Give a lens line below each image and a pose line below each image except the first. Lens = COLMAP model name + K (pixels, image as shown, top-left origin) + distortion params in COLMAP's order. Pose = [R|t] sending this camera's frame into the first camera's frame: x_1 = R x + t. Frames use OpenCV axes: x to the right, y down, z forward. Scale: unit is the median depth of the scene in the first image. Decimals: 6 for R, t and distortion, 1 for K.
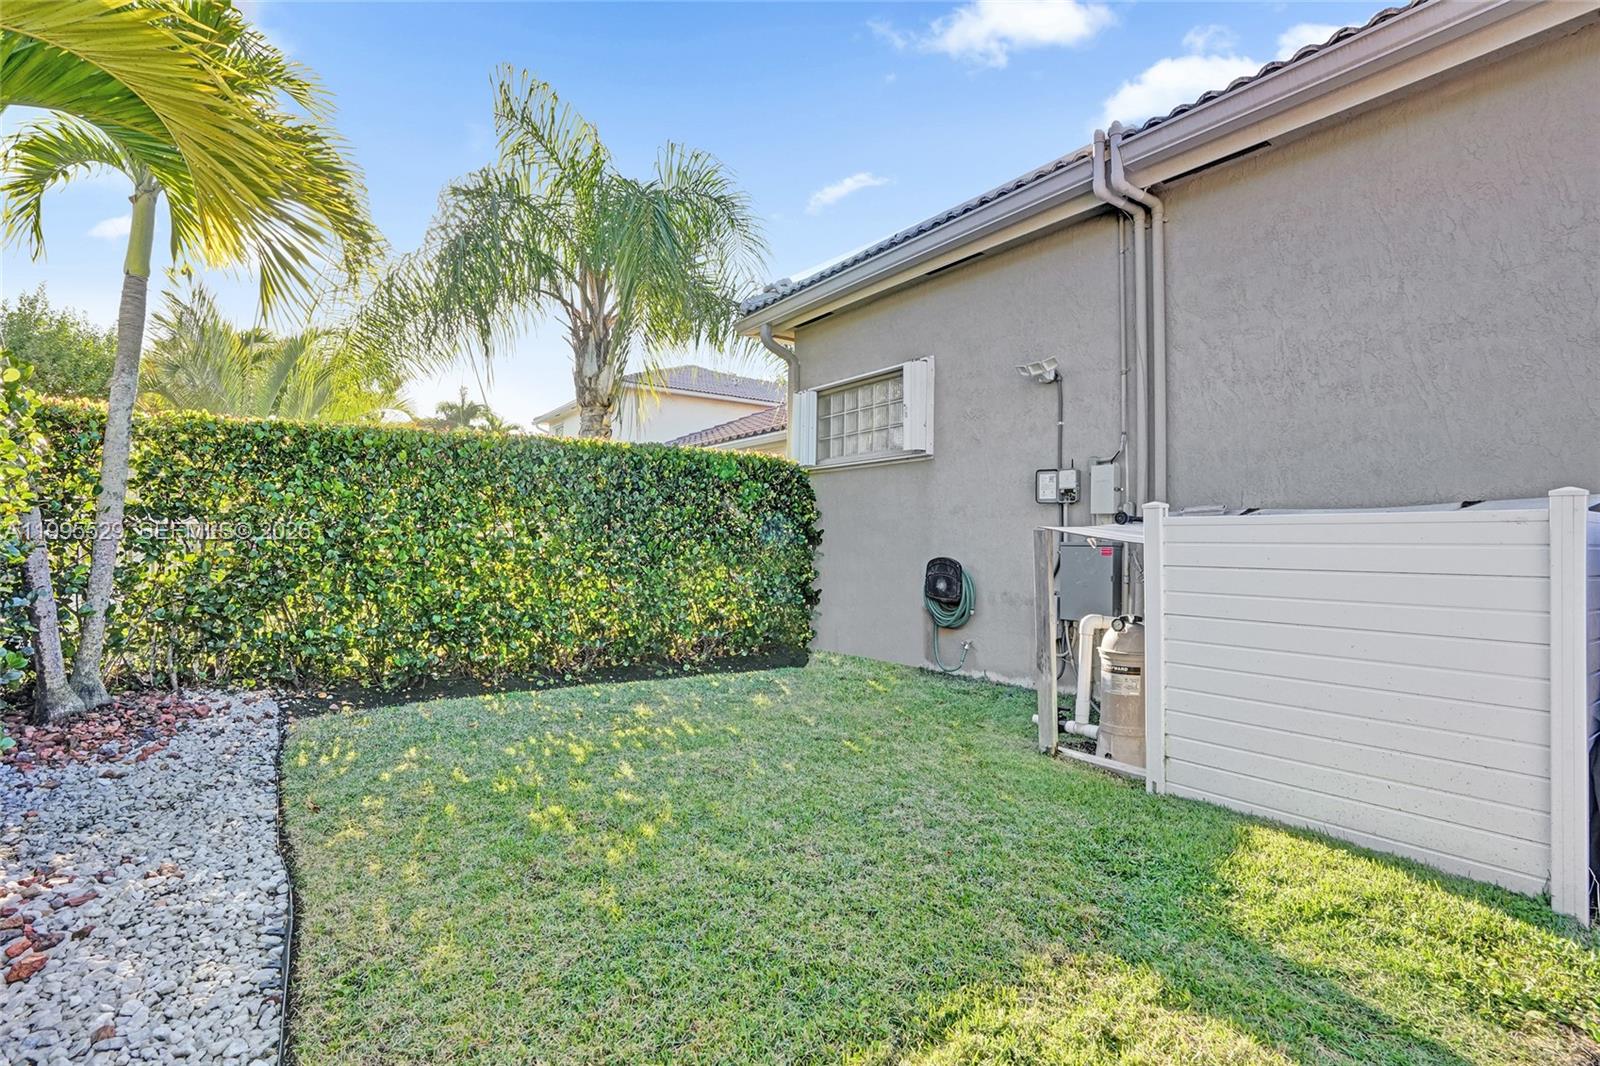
lens RADIAL K [[739.0, 0, 807.7], [0, 739.0, 535.8], [0, 0, 1]] dist [-0.002842, 0.000608]
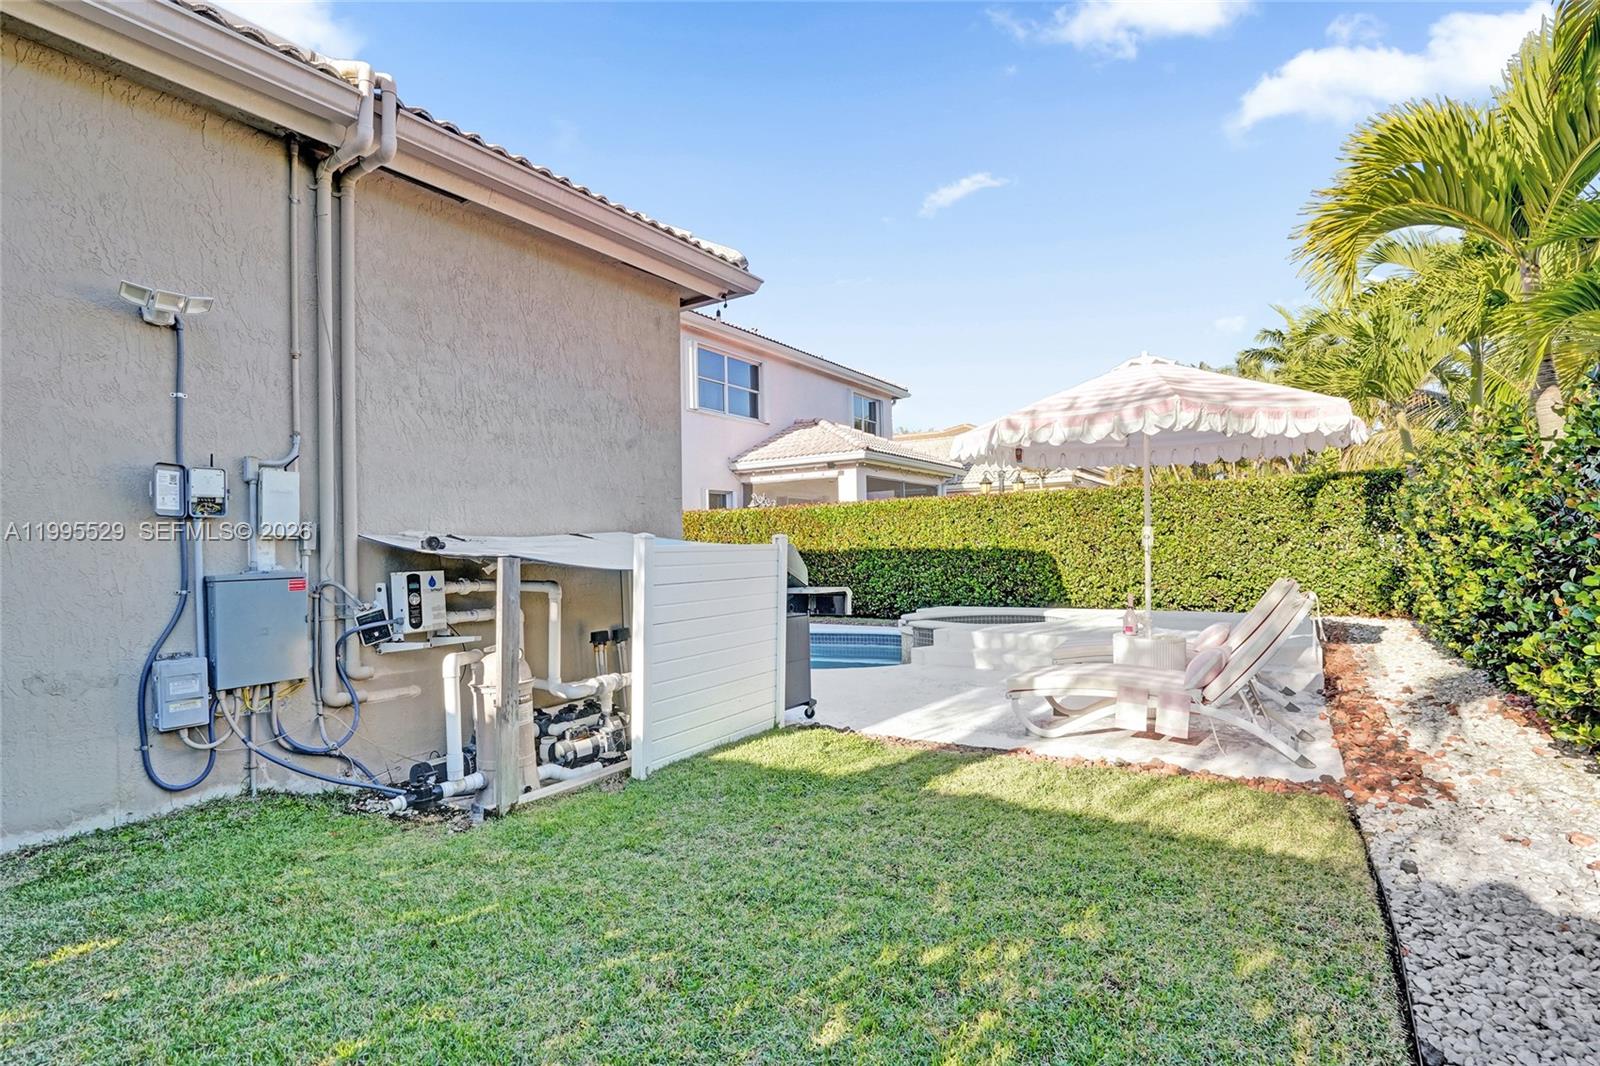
lens RADIAL K [[745.5, 0, 800.4], [0, 745.5, 540.5], [0, 0, 1]] dist [-0.000814, -0.000009]
pose [[-0.329343, -0.006471, 0.944188, -0.562777], [0.001777, 0.999970, 0.007473, -0.033770], [-0.944209, 0.004140, -0.329321, 0.854088]]
